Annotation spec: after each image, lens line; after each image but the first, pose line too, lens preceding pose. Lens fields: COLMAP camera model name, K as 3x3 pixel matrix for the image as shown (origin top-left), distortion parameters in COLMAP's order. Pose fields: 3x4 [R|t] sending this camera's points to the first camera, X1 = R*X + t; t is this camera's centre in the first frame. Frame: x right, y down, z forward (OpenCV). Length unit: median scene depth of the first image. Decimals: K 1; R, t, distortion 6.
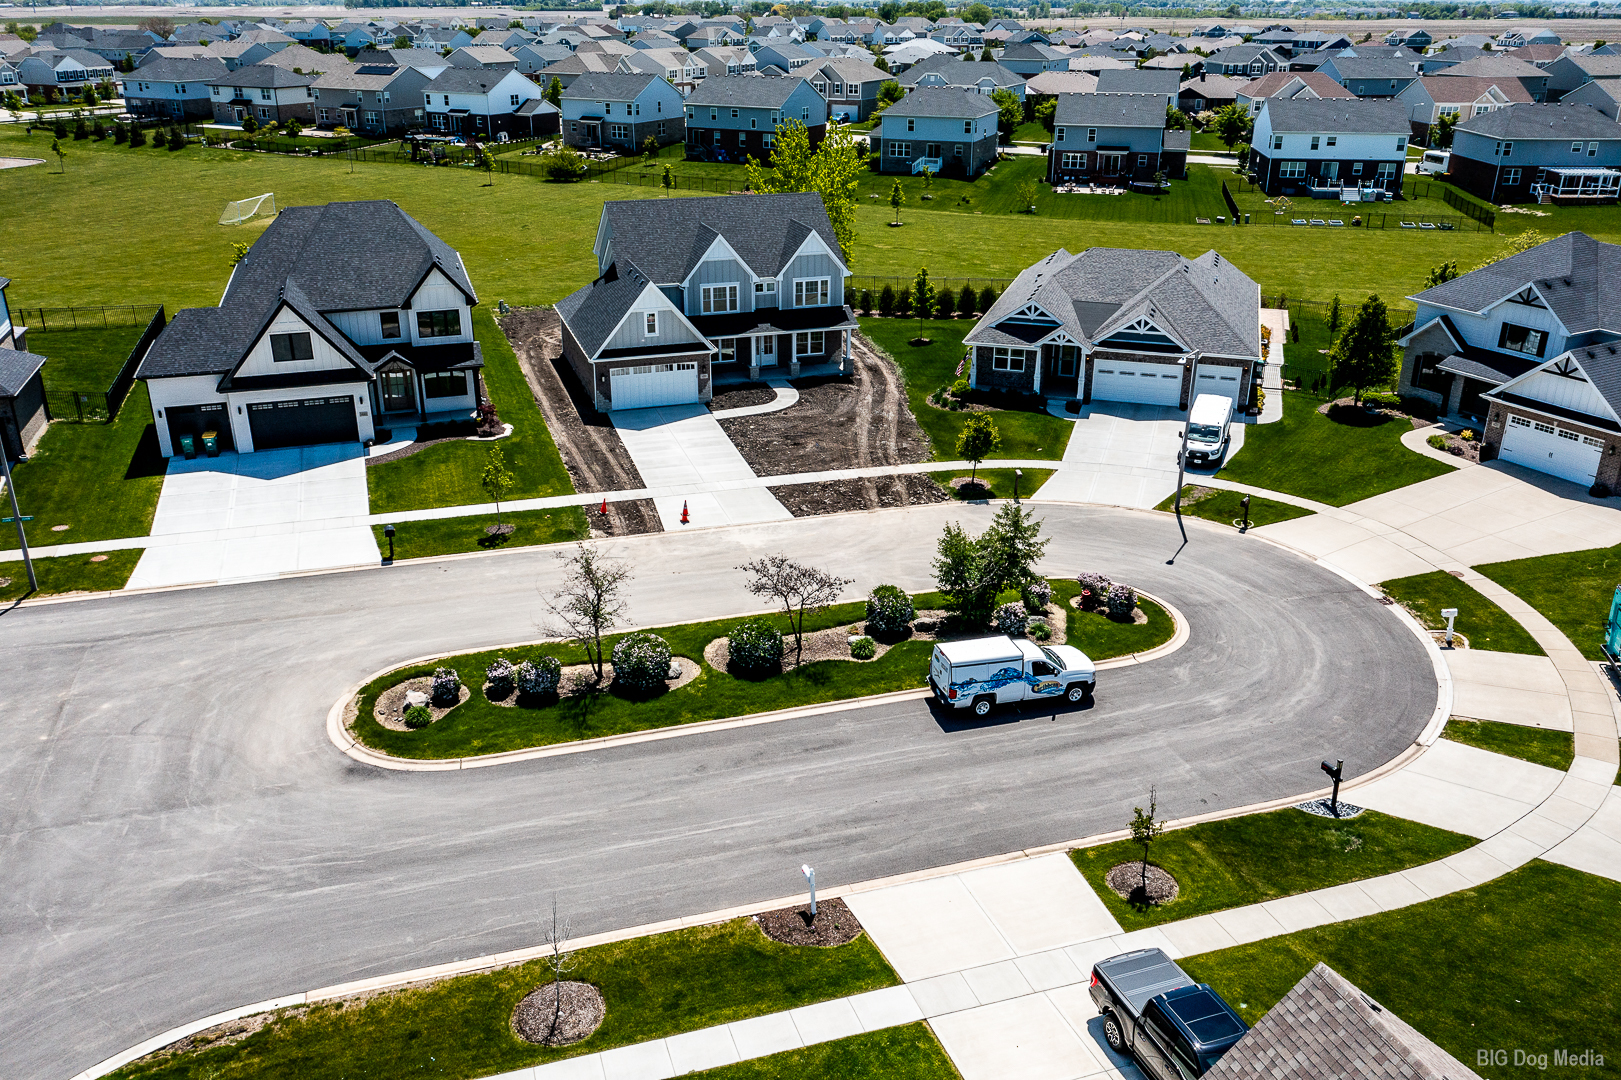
lens RADIAL K [[1276.5, 0, 810.5], [0, 1276.5, 540.0], [0, 0, 1]] dist [-0.000800, 0.001760]
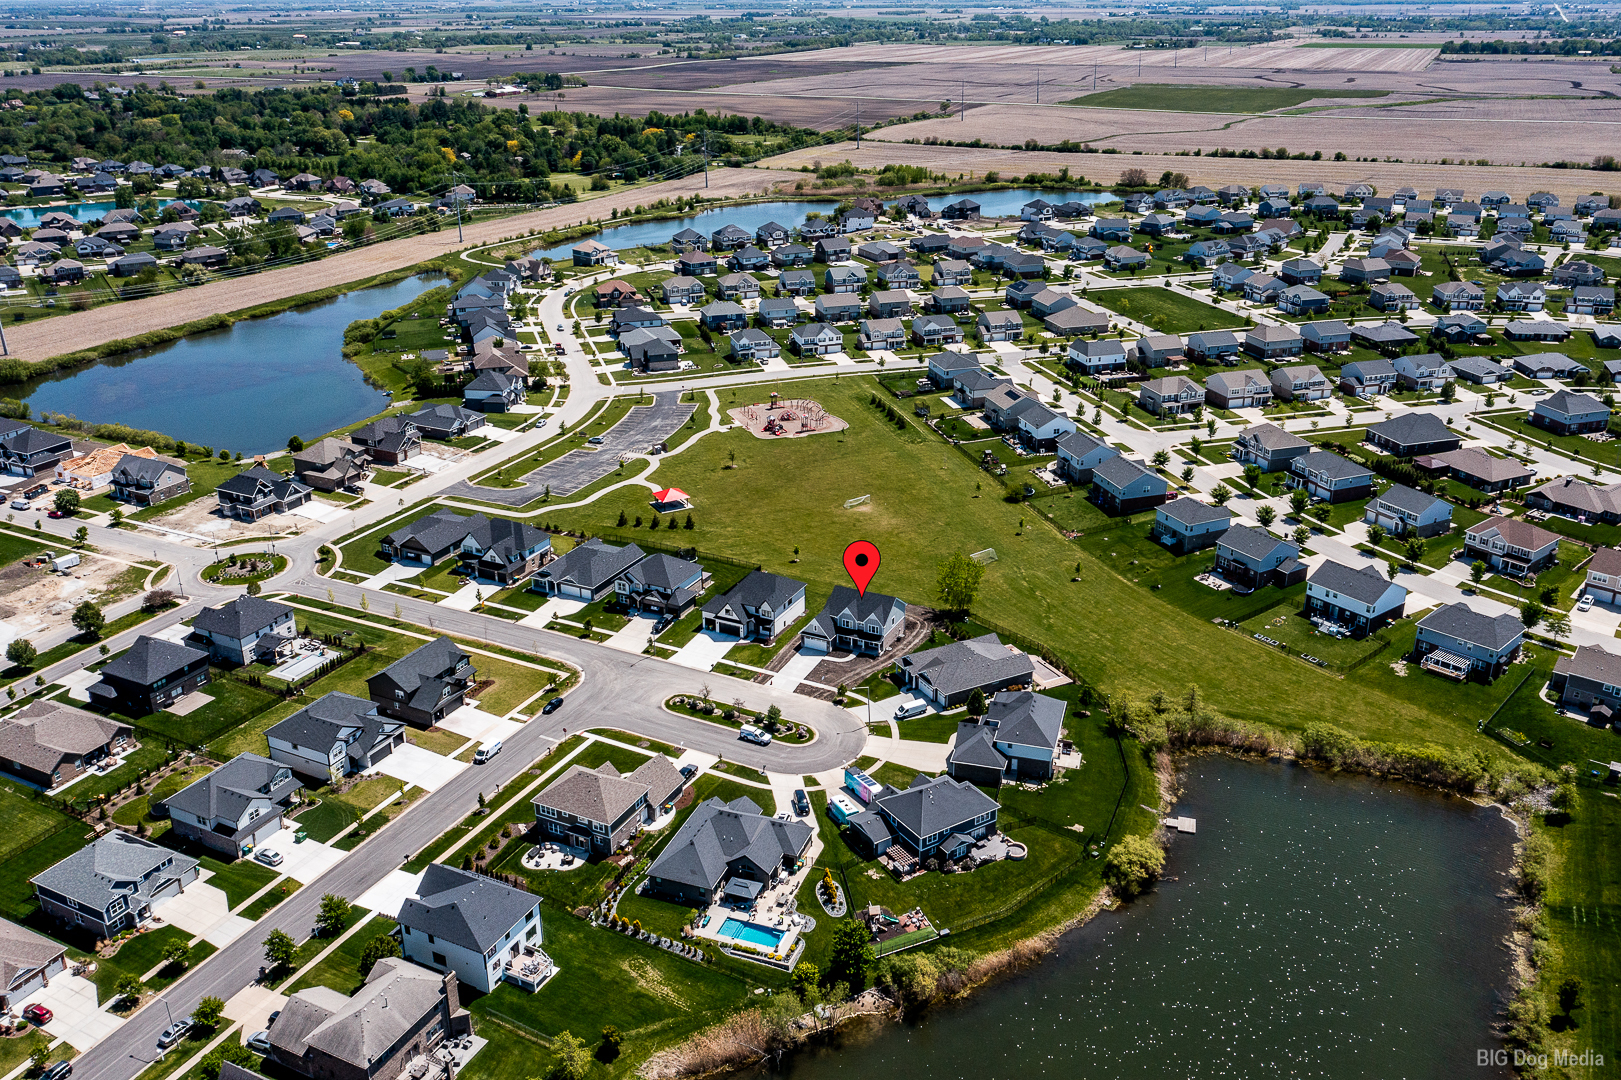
lens RADIAL K [[1308.5, 0, 810.5], [0, 1308.5, 540.0], [0, 0, 1]] dist [-0.005902, -0.003444]
pose [[0.708314, 0.264318, -0.654544, 2.147683], [-0.268298, 0.958469, 0.096712, -0.736576], [0.652922, 0.107110, 0.749813, -1.753981]]
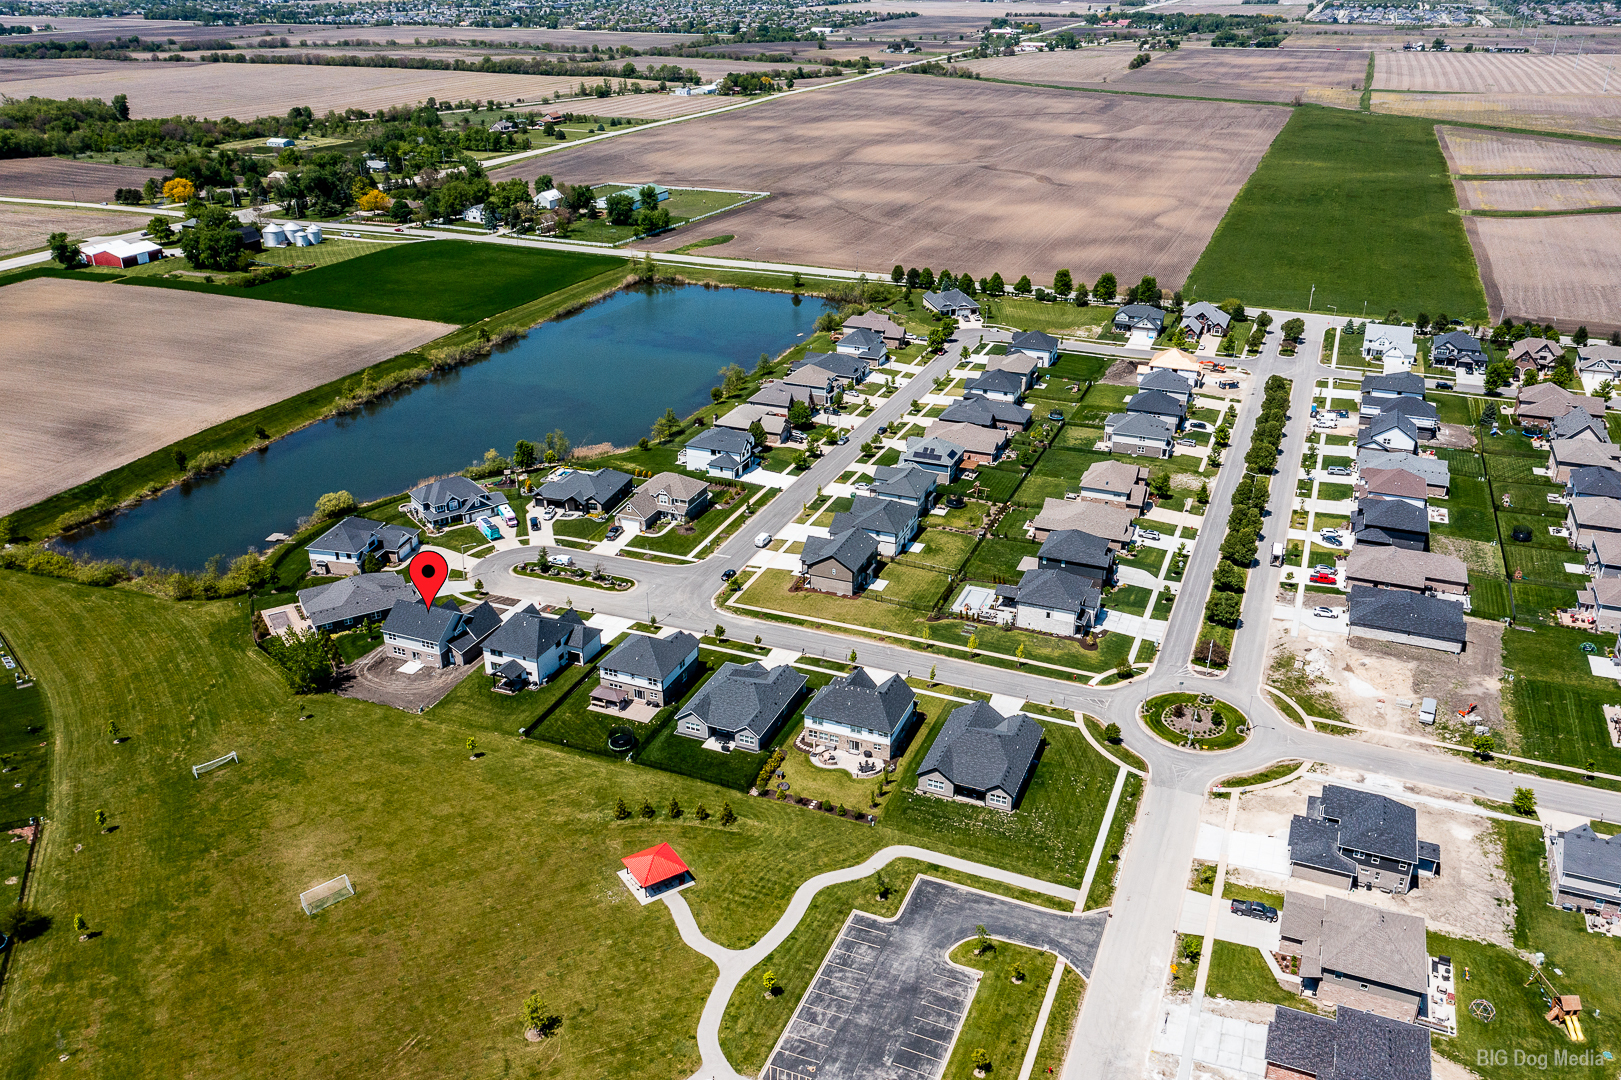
lens RADIAL K [[1308.5, 0, 810.5], [0, 1308.5, 540.0], [0, 0, 1]] dist [-0.005902, -0.003444]
pose [[-0.754941, -0.278595, 0.593674, -2.872173], [0.249952, 0.714703, 0.653240, -2.431913], [-0.606291, 0.641548, -0.469923, 1.987457]]
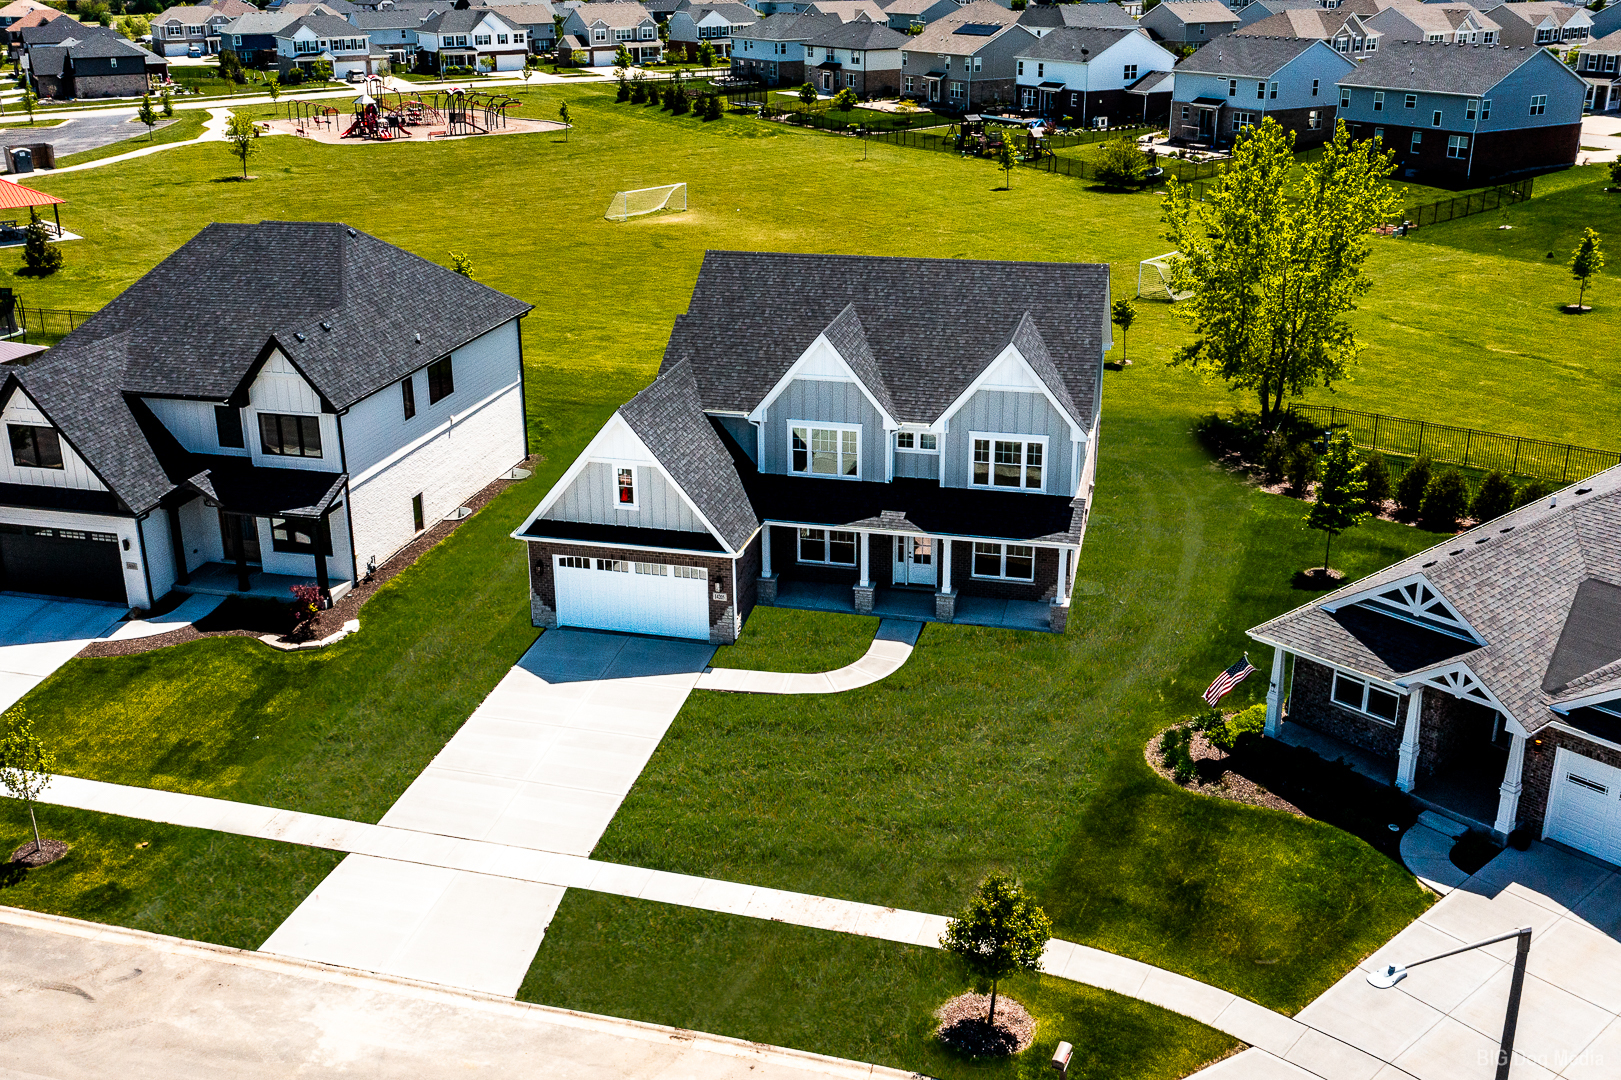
lens RADIAL K [[1570.5, 0, 763.9], [0, 1570.5, 487.5], [0, 0, 1]] dist [0.004559, -0.013491]
pose [[0.833919, 0.164895, -0.526678, 0.262788], [-0.201701, 0.979364, -0.012740, -0.166139], [0.513709, 0.116855, 0.849970, 0.449107]]
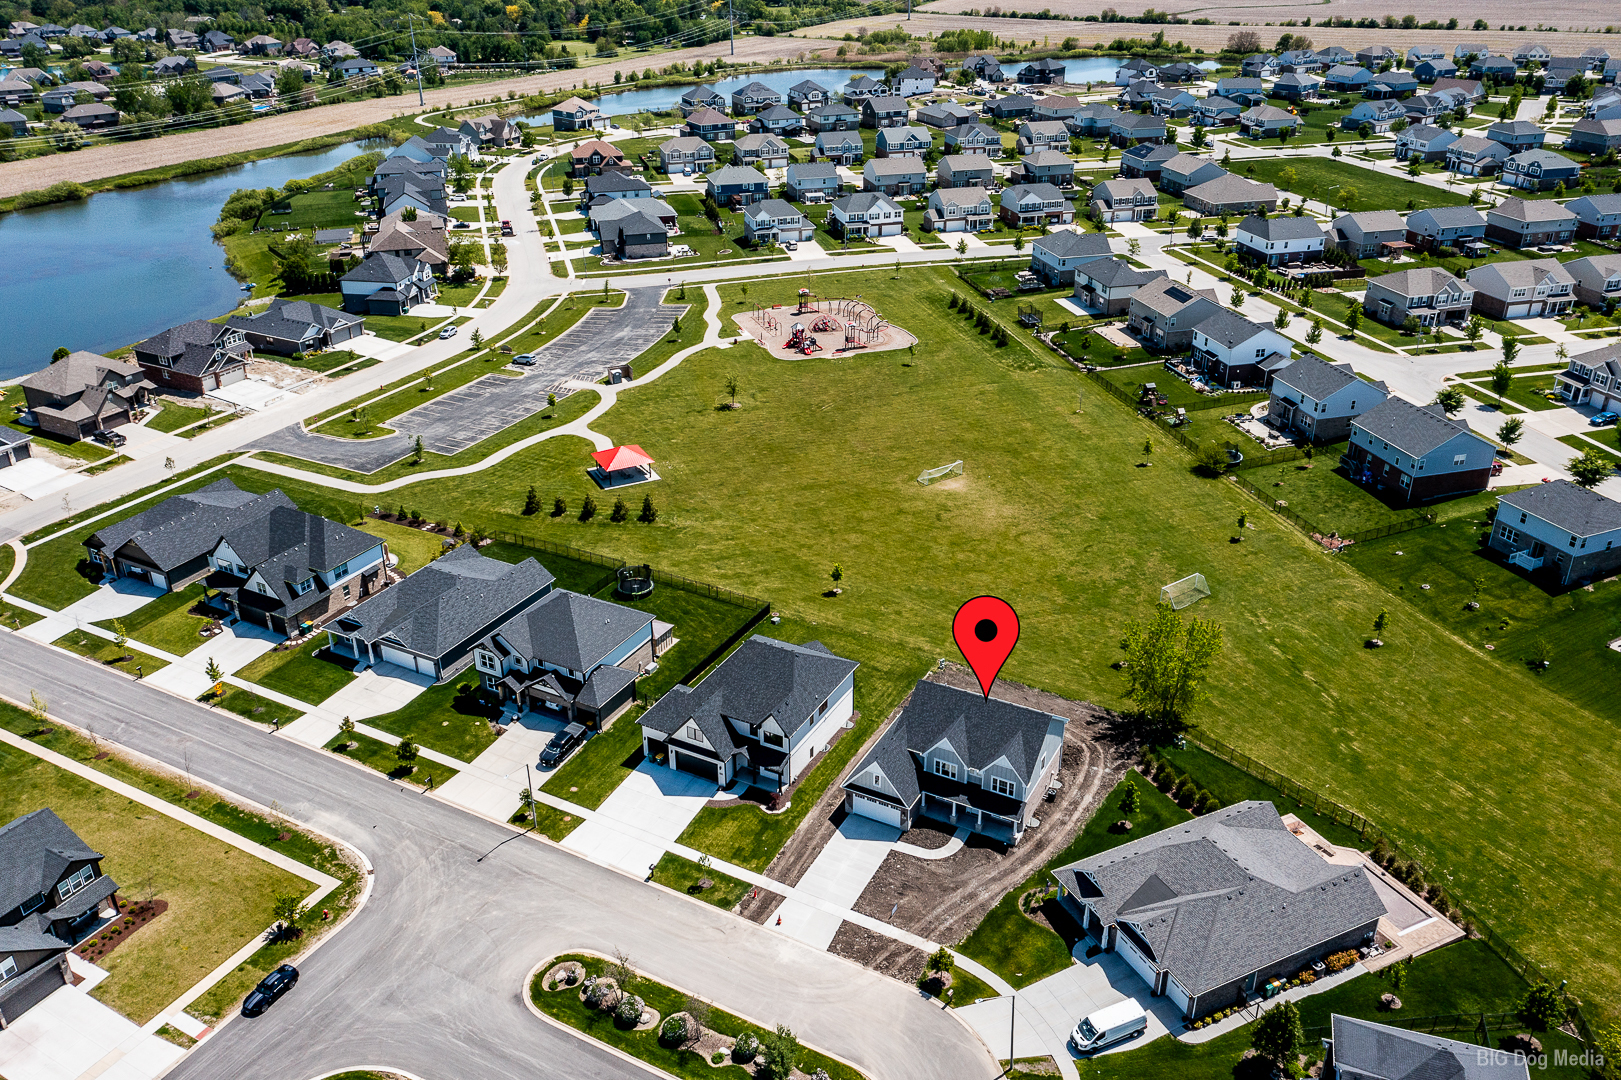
lens RADIAL K [[1276.5, 0, 810.5], [0, 1276.5, 540.0], [0, 0, 1]] dist [-0.000800, 0.001760]
pose [[0.687024, 0.318453, -0.653135, 0.783706], [-0.277050, 0.945751, 0.169701, -0.703521], [0.671745, 0.064362, 0.737981, -0.310896]]
